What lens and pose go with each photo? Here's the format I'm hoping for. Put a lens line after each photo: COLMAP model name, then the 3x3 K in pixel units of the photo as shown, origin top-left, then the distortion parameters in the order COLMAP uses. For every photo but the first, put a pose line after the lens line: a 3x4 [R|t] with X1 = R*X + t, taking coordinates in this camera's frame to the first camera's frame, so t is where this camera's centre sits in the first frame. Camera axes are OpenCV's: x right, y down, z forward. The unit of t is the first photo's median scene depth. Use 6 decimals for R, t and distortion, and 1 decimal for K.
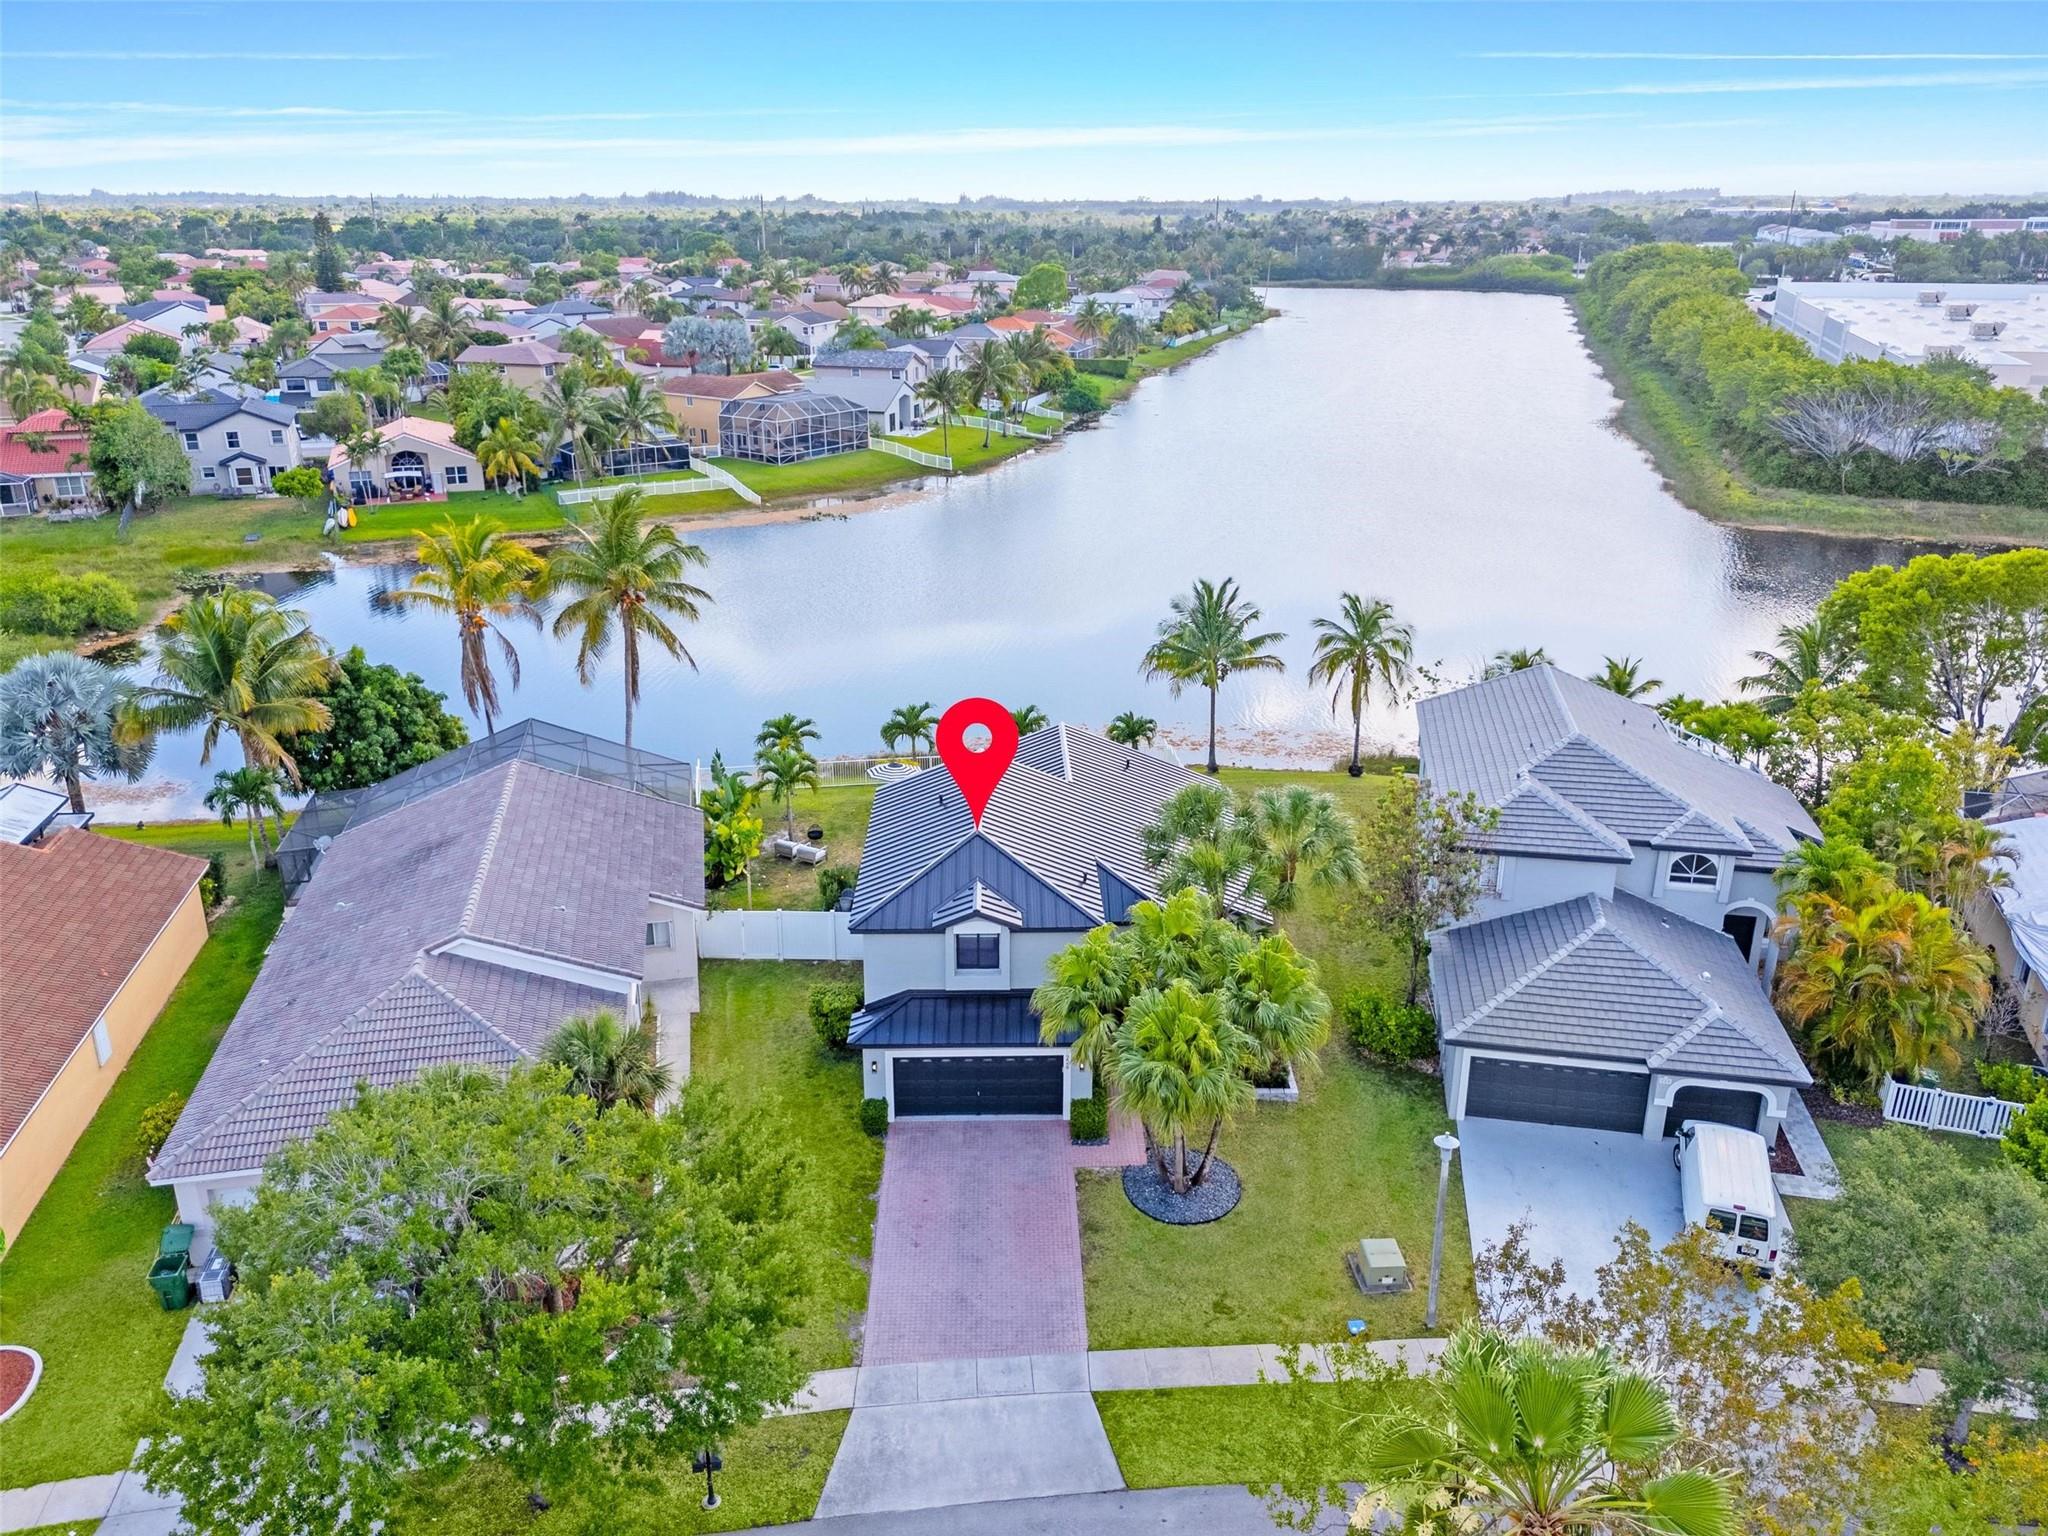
lens RADIAL K [[1554.3, 0, 1018.6], [0, 1554.3, 740.6], [0, 0, 1]] dist [0.066223, -0.060643]
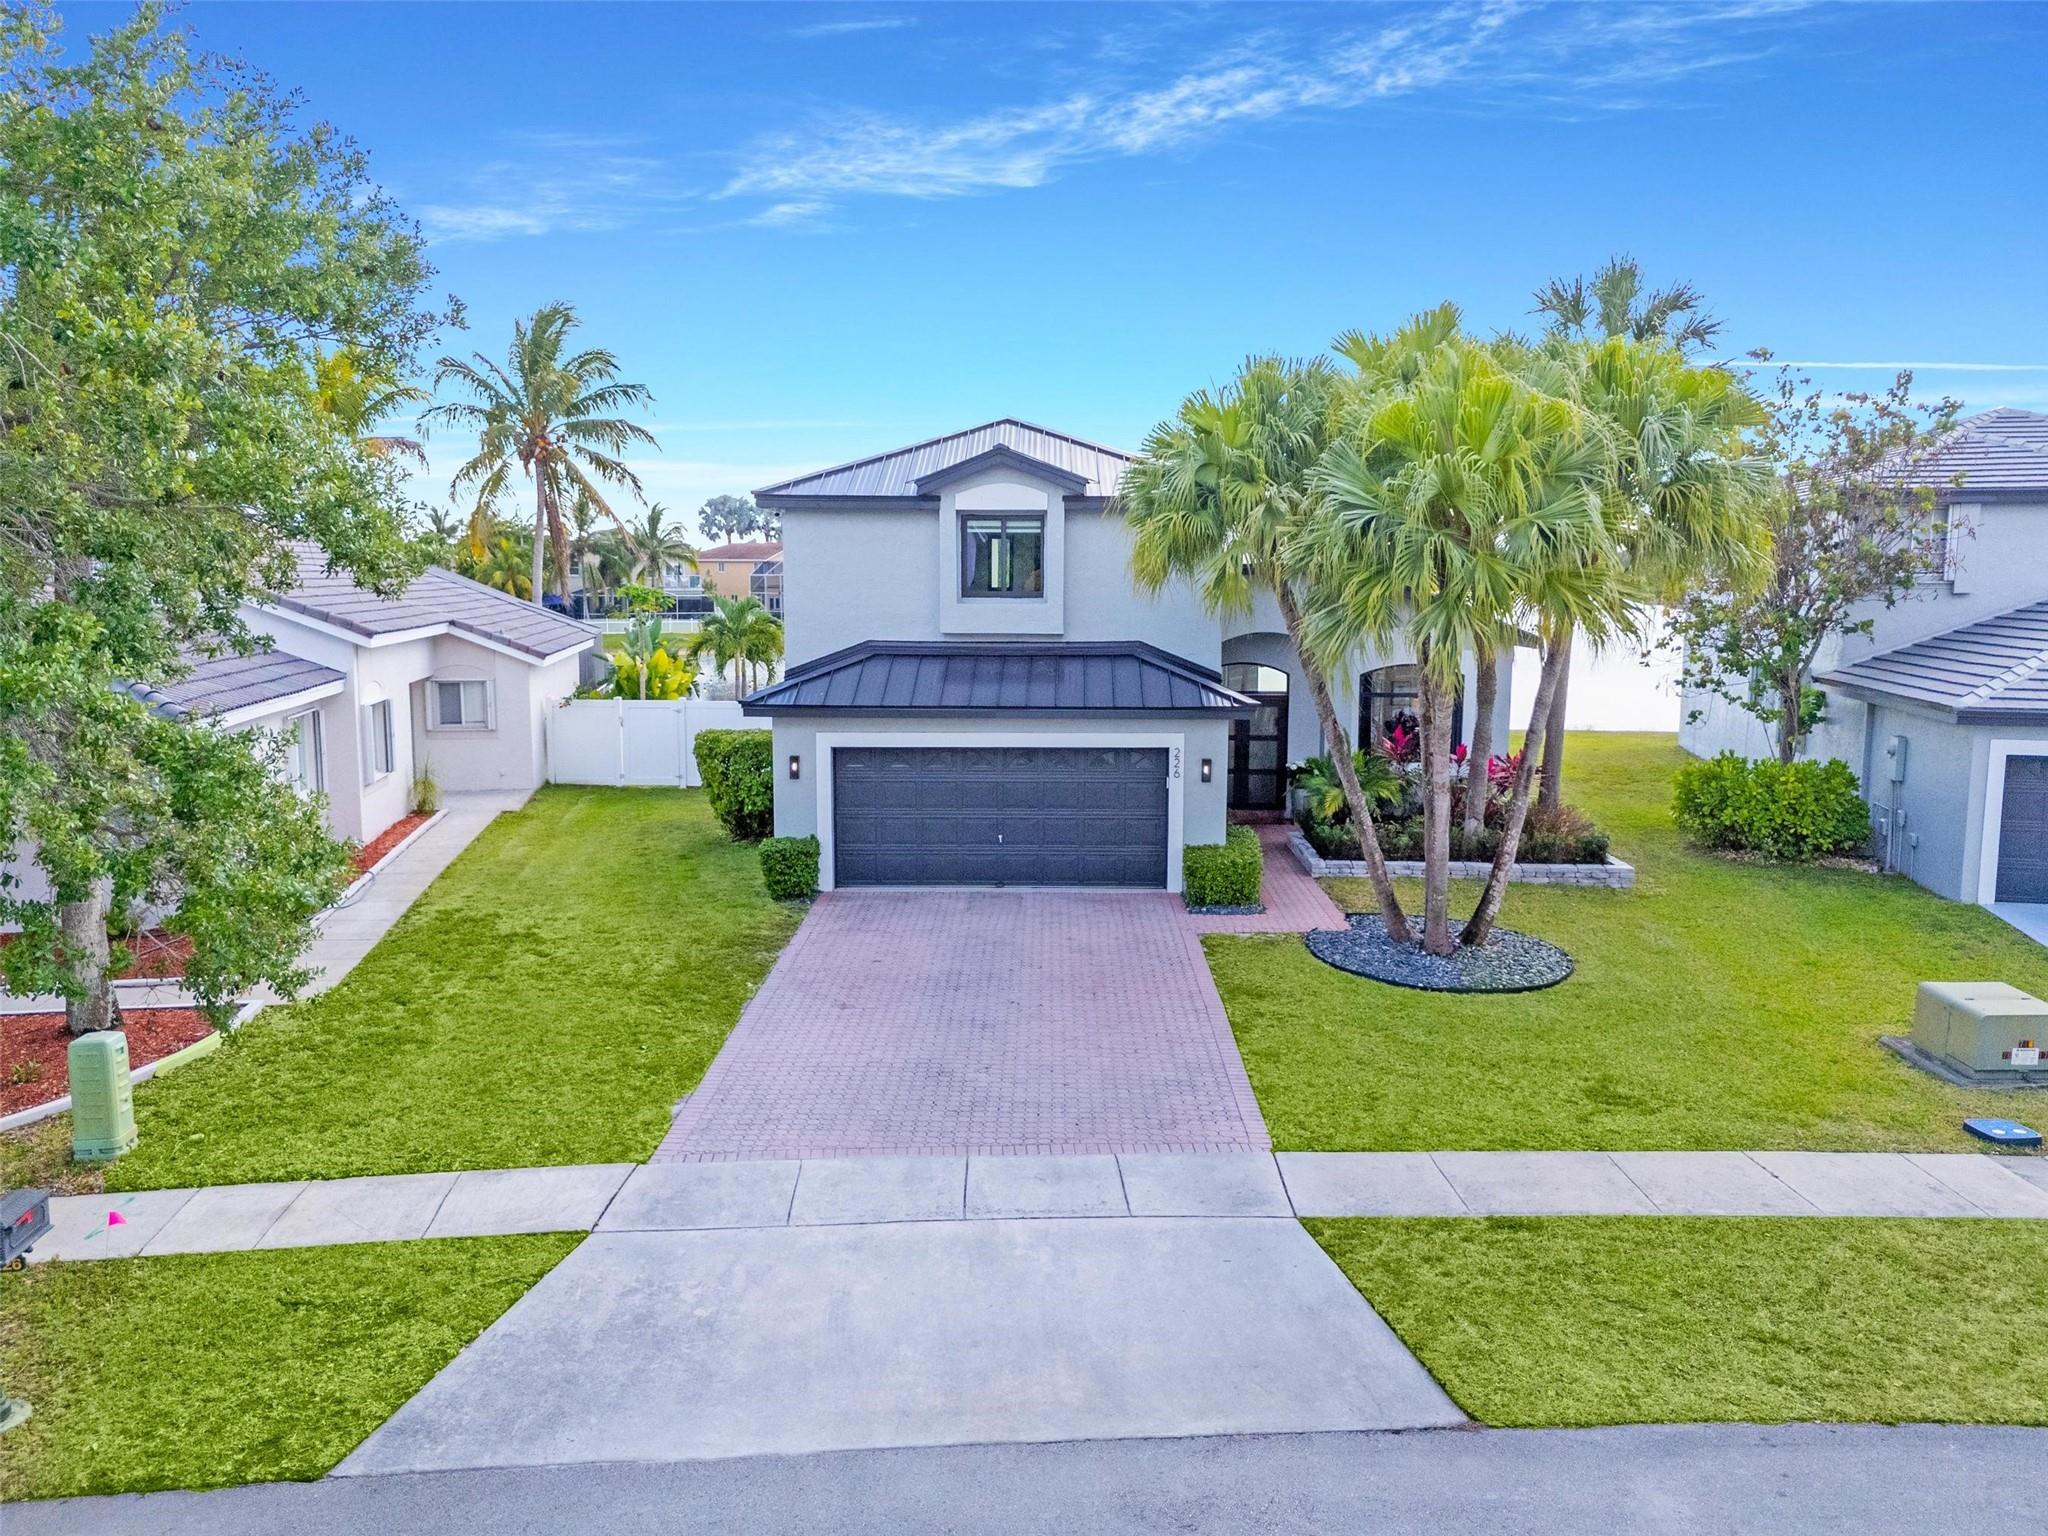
lens RADIAL K [[1554.3, 0, 1018.6], [0, 1554.3, 740.6], [0, 0, 1]] dist [0.066223, -0.060643]
pose [[0.999376, 0.007563, -0.034500, -0.002232], [-0.014396, 0.979209, -0.202342, 0.253696], [0.032252, 0.202713, 0.978707, 0.426842]]
